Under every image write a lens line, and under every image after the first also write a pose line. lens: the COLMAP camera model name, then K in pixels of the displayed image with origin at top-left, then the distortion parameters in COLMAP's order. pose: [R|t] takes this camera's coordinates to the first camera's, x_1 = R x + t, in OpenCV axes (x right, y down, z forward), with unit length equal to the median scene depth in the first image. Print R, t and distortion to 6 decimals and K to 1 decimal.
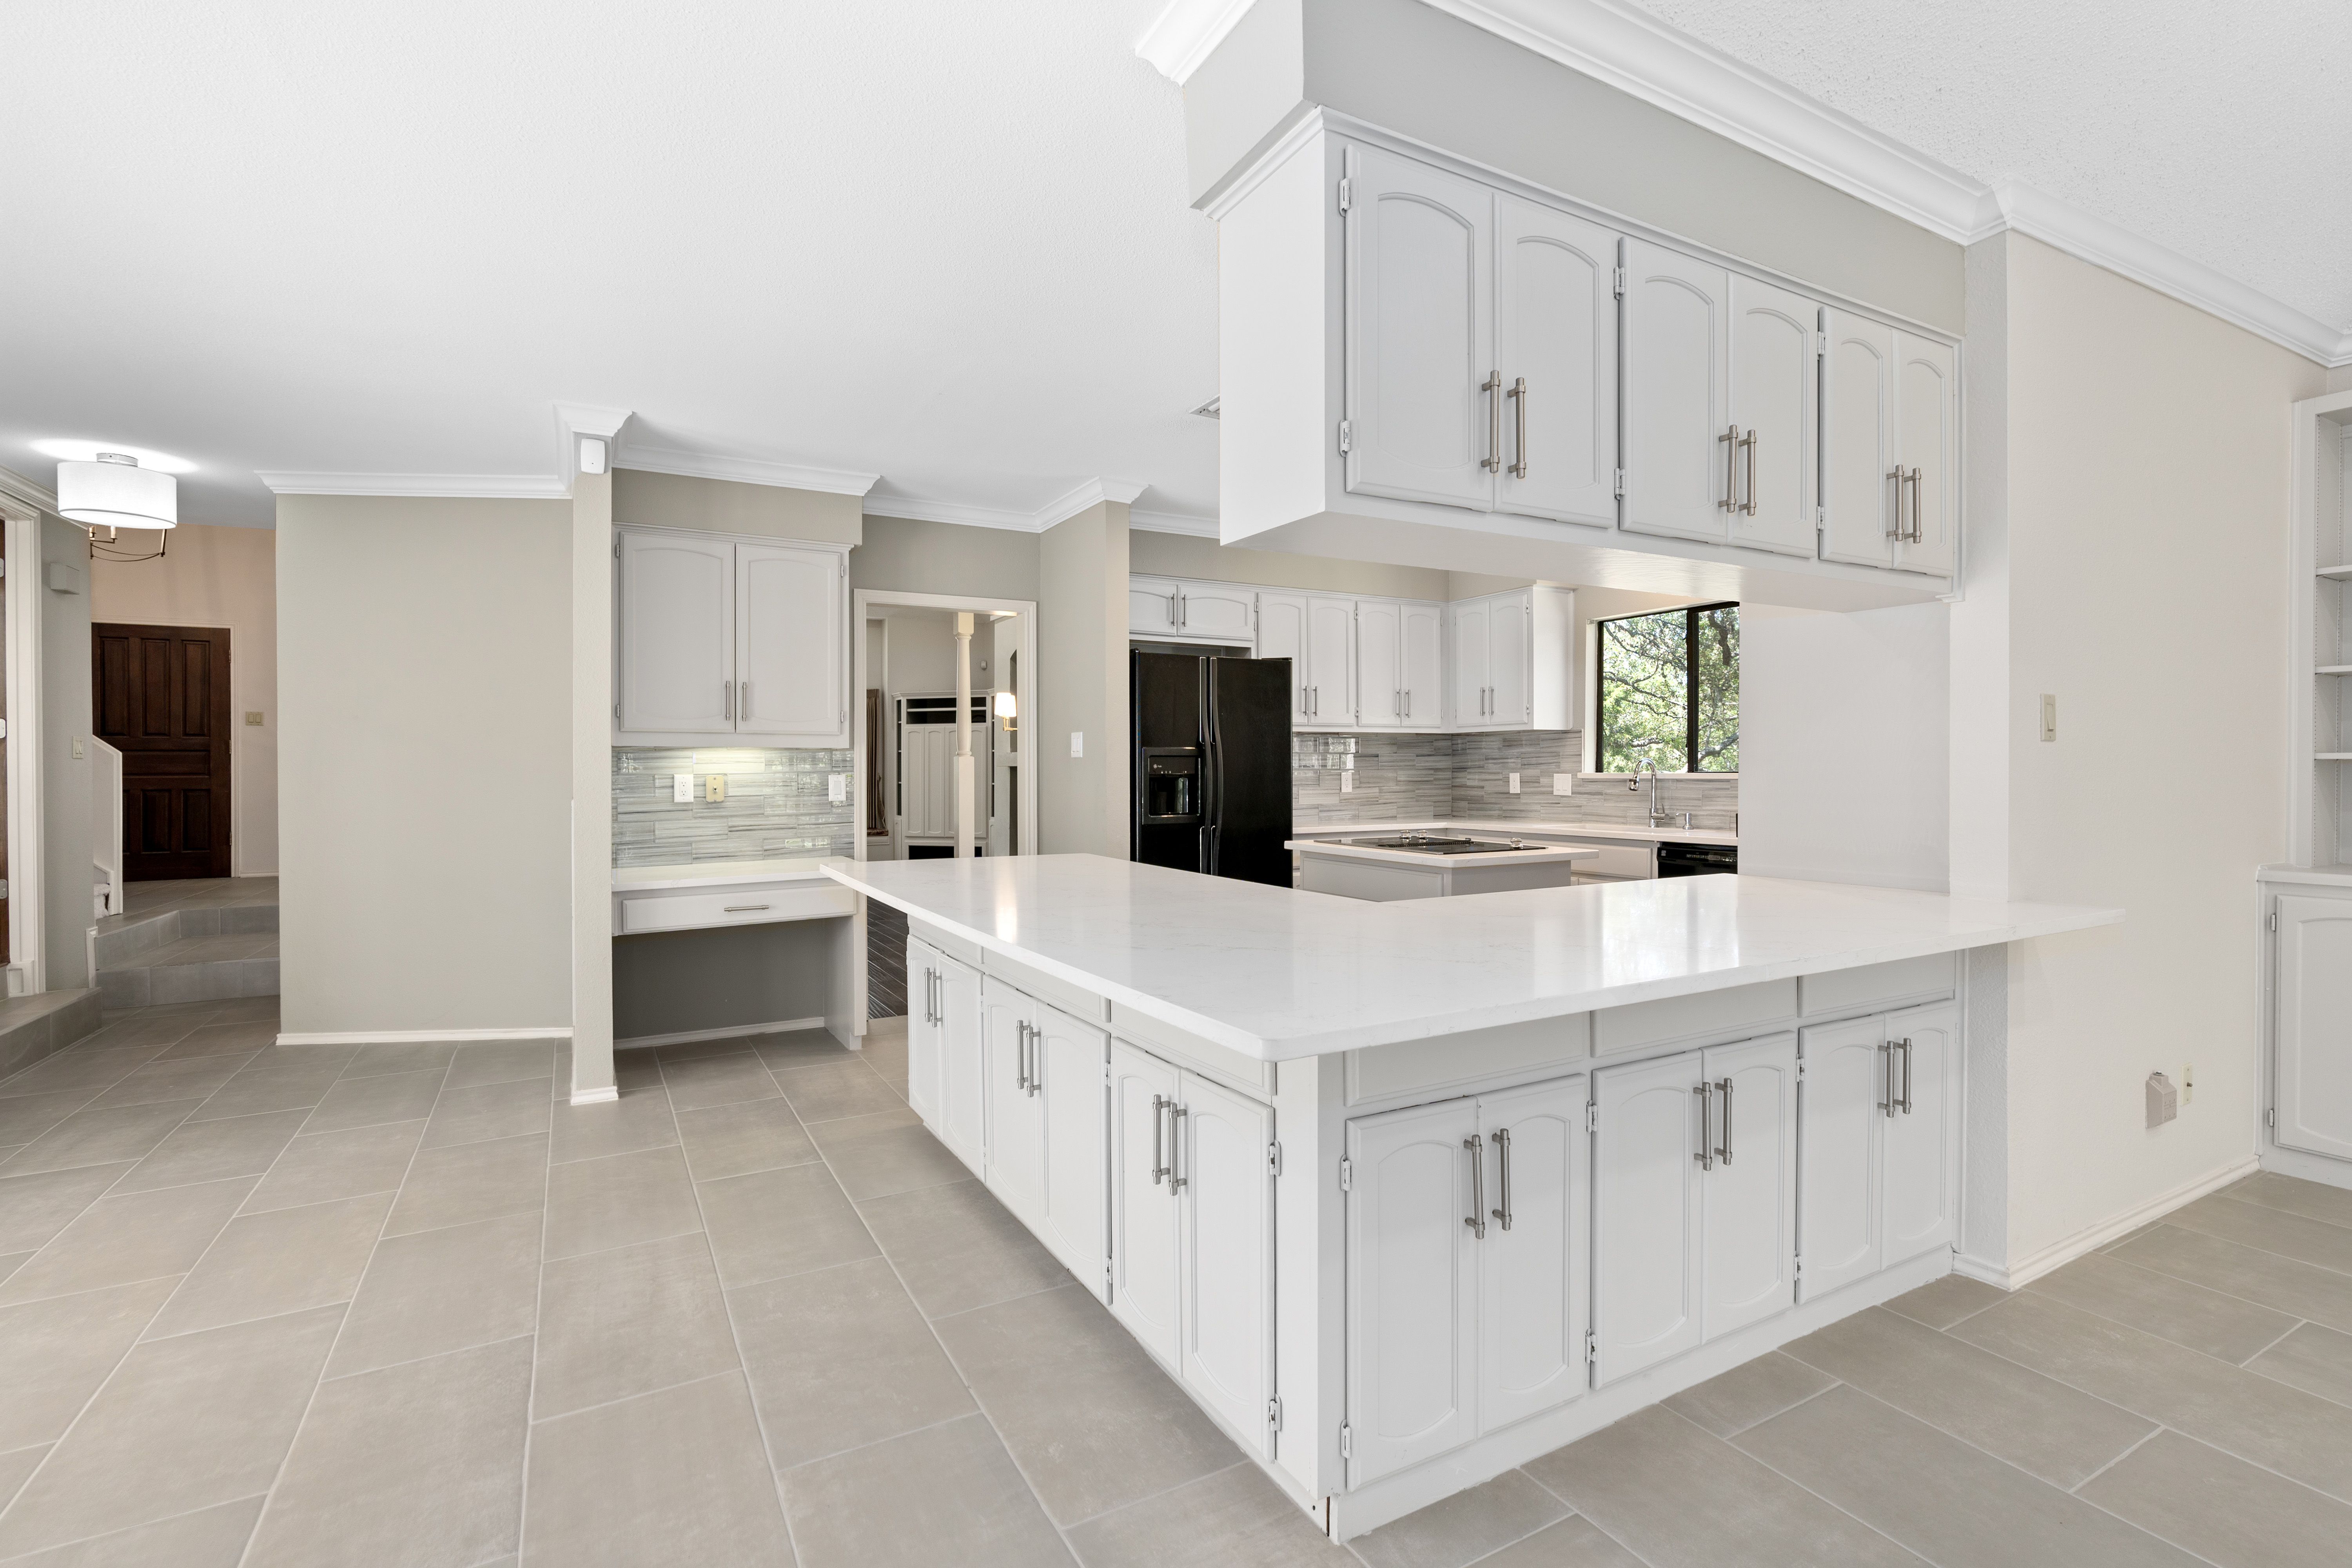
lens RADIAL K [[1089.4, 0, 1173.4], [0, 1089.4, 795.3], [0, 0, 1]] dist [-0.011438, 0.000288]
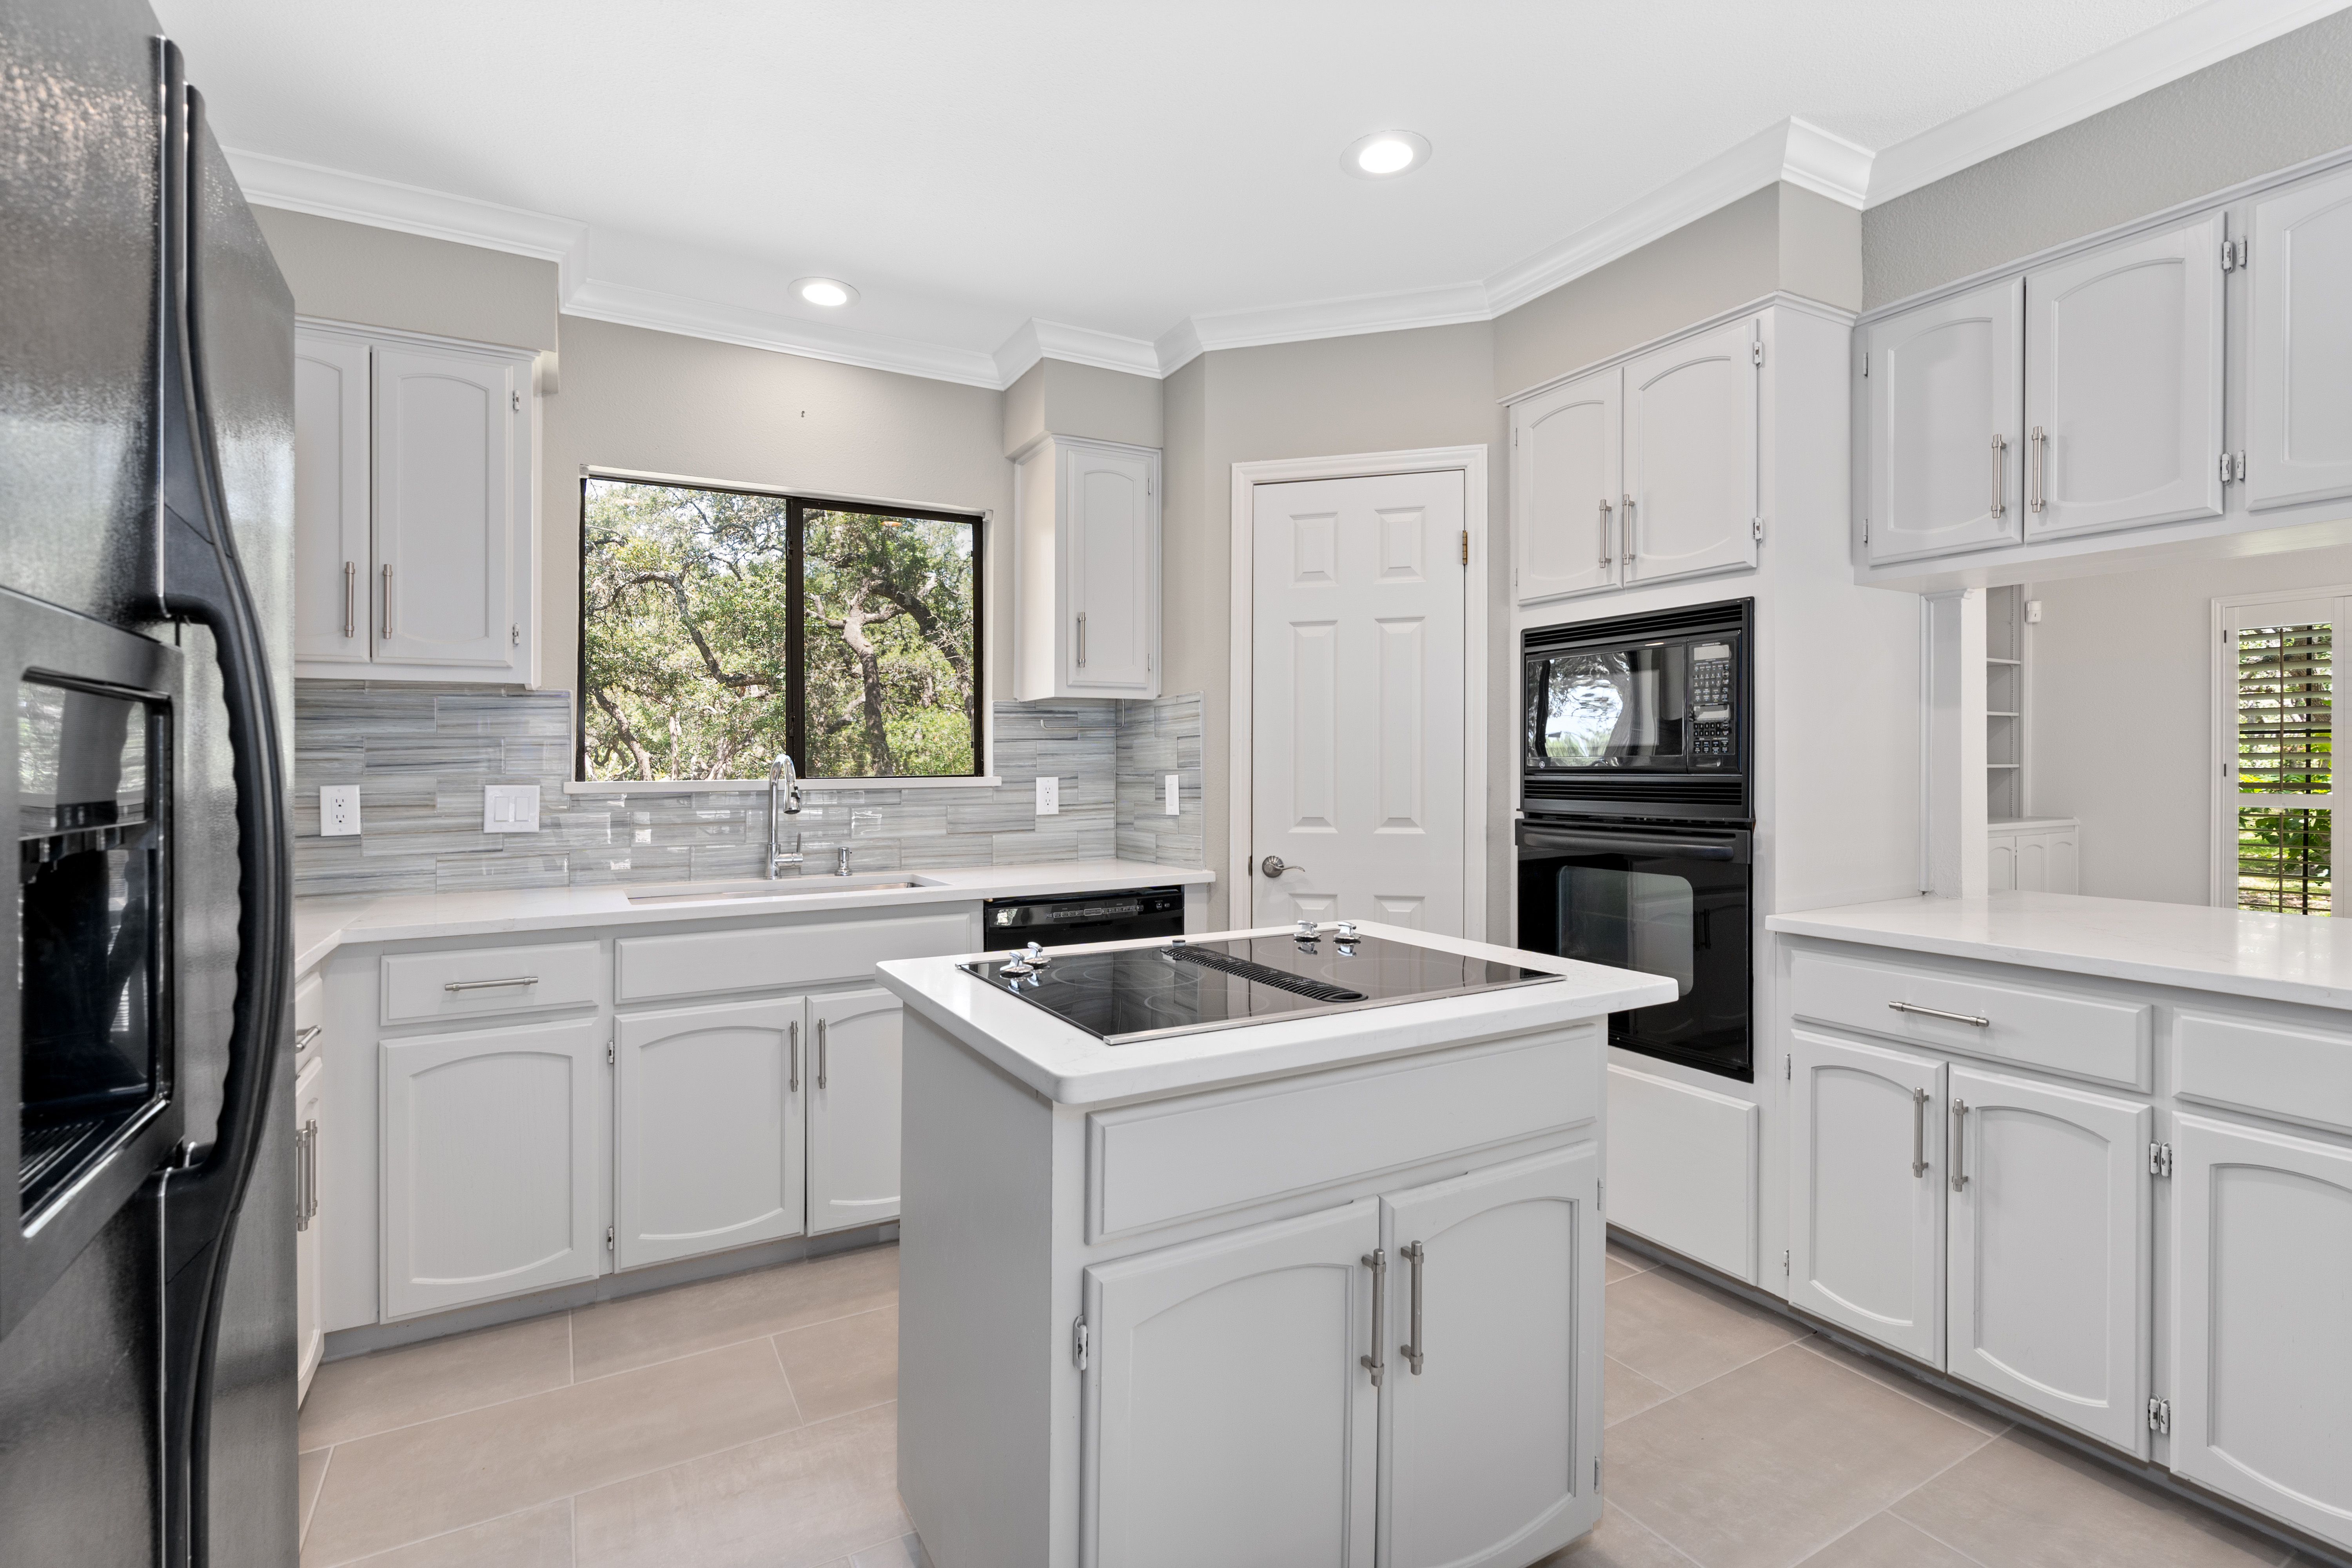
lens RADIAL K [[1105.5, 0, 1183.8], [0, 1105.5, 761.9], [0, 0, 1]] dist [-0.004172, -0.000122]
pose [[-0.016083, 0.004401, 0.999861, -0.109899], [0.029429, 0.999559, -0.003926, -0.019361], [-0.999437, 0.029362, -0.016205, 0.727557]]
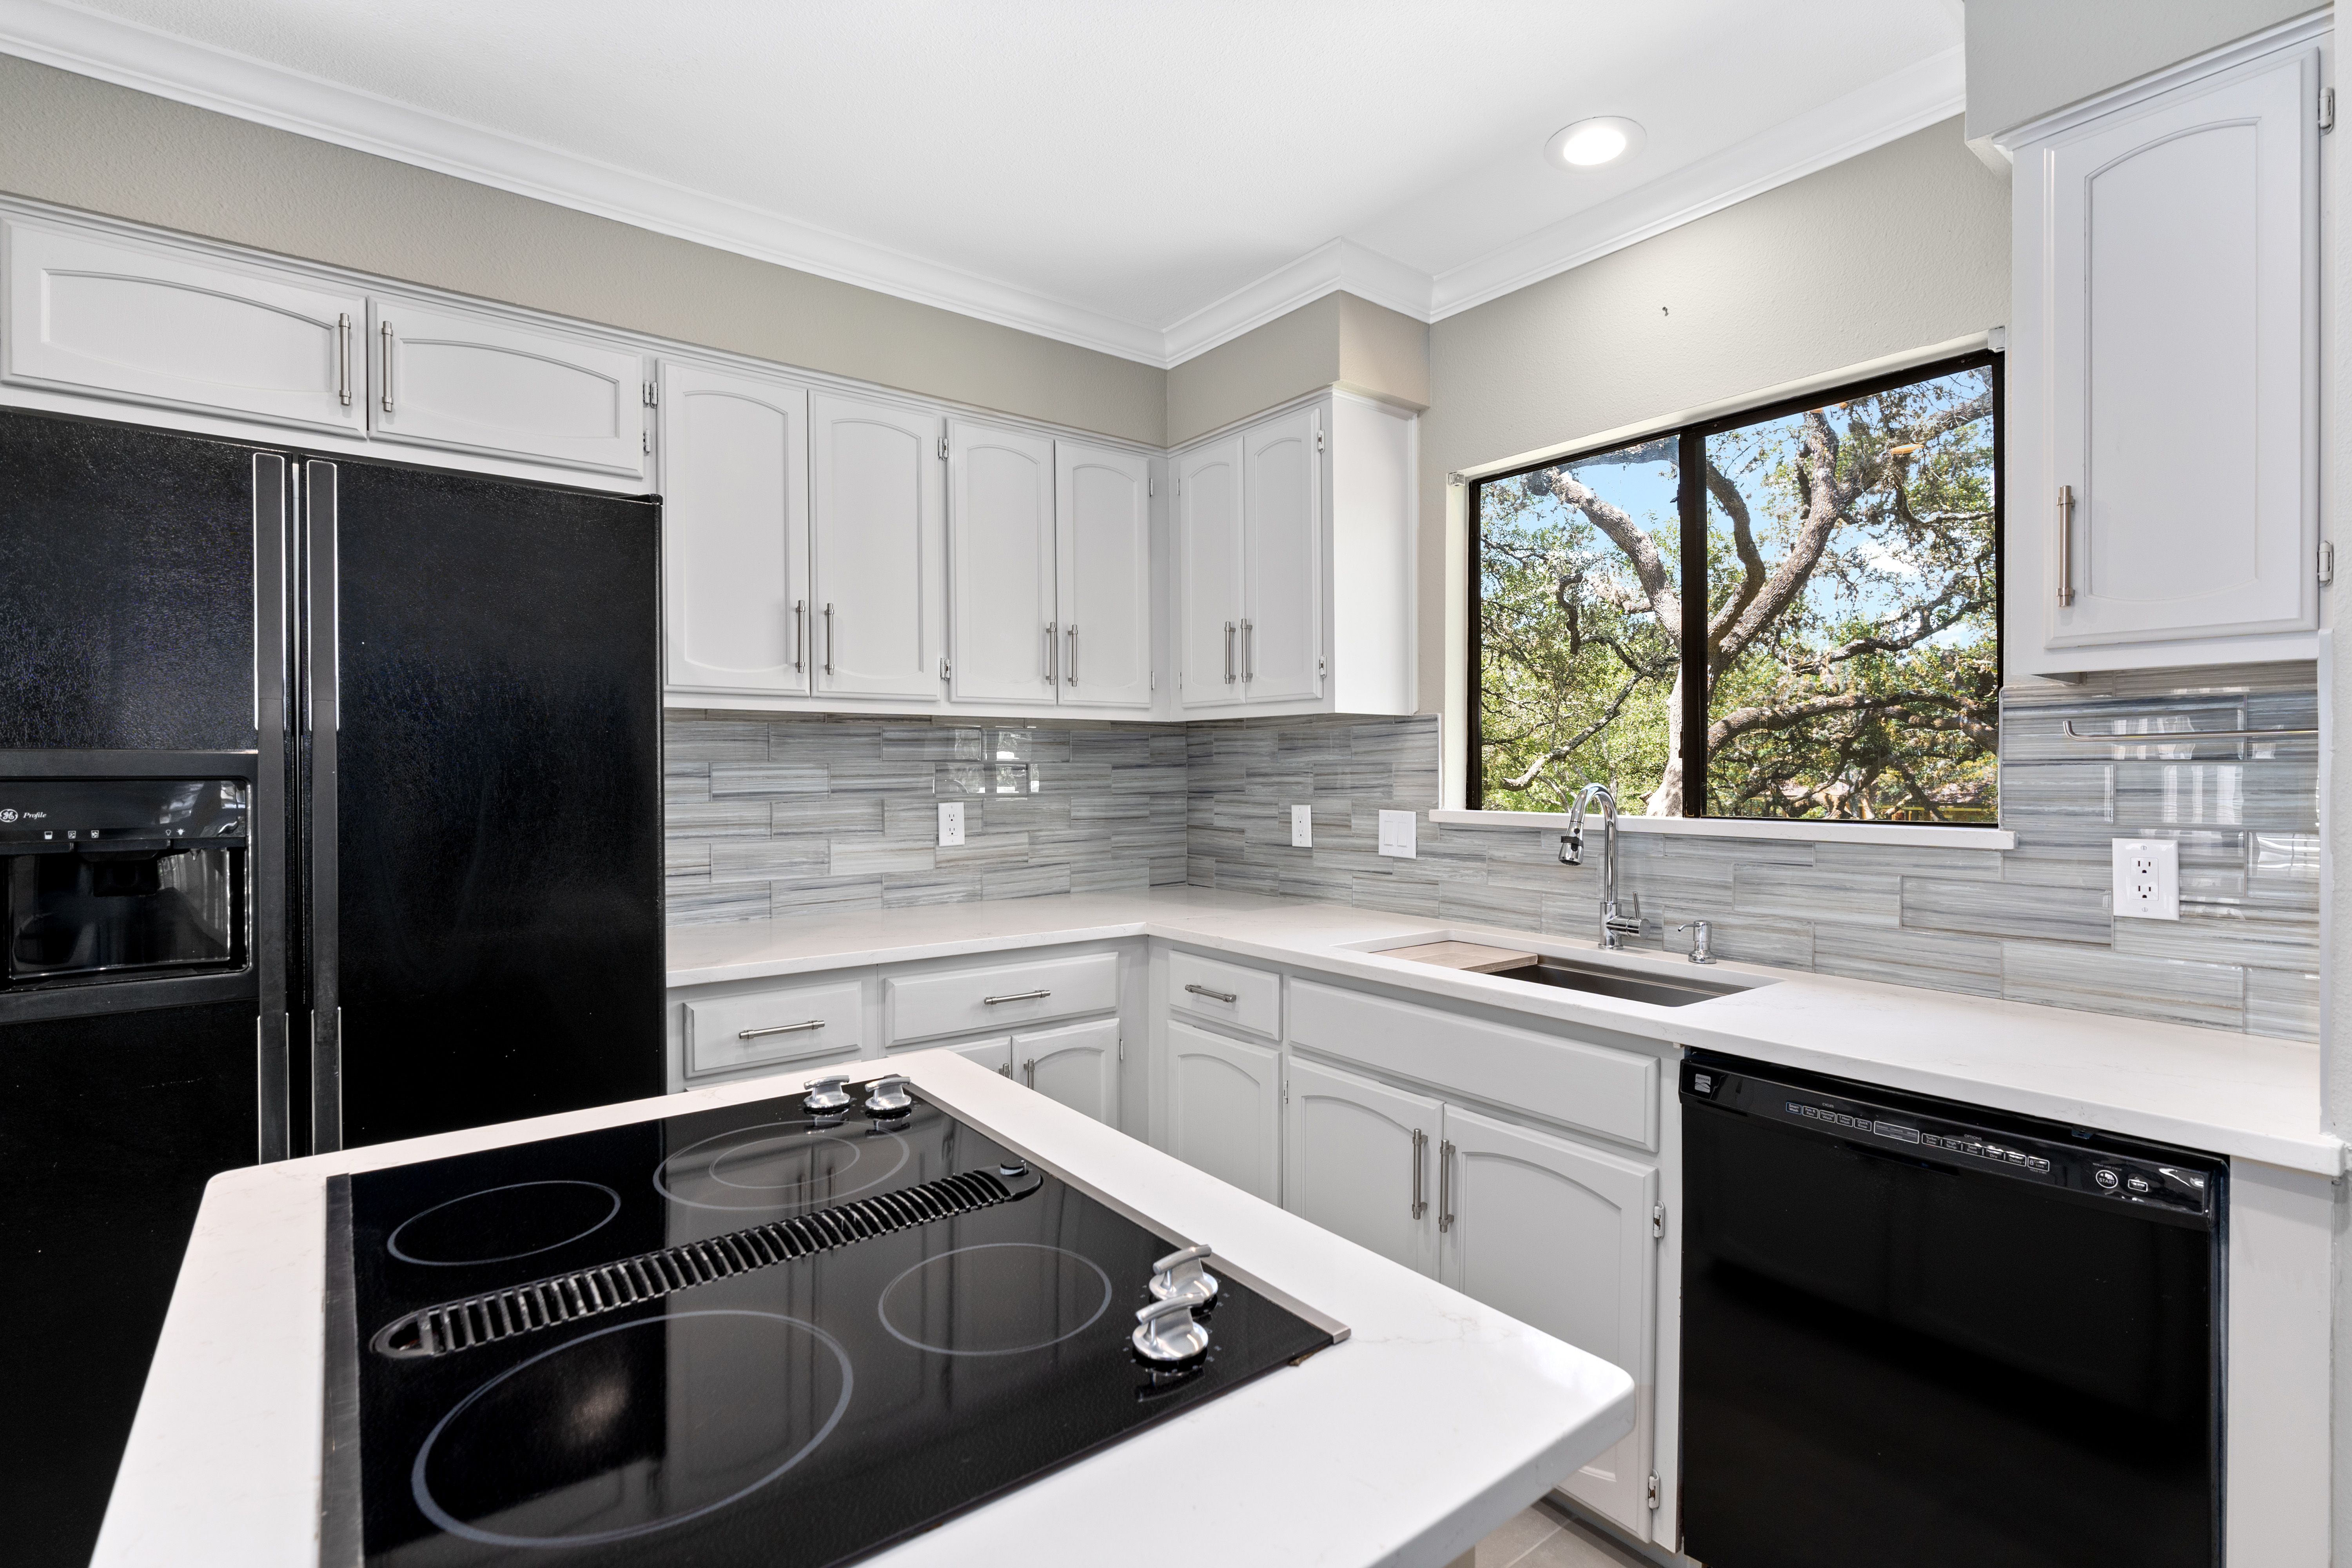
lens RADIAL K [[1086.2, 0, 1180.4], [0, 1086.2, 768.8], [0, 0, 1]] dist [-0.005551, 0.000641]
pose [[0.988145, 0.004492, 0.153457, 0.196044], [-0.001008, 0.999740, -0.022774, -0.026879], [-0.153519, 0.022349, 0.987893, 0.558522]]
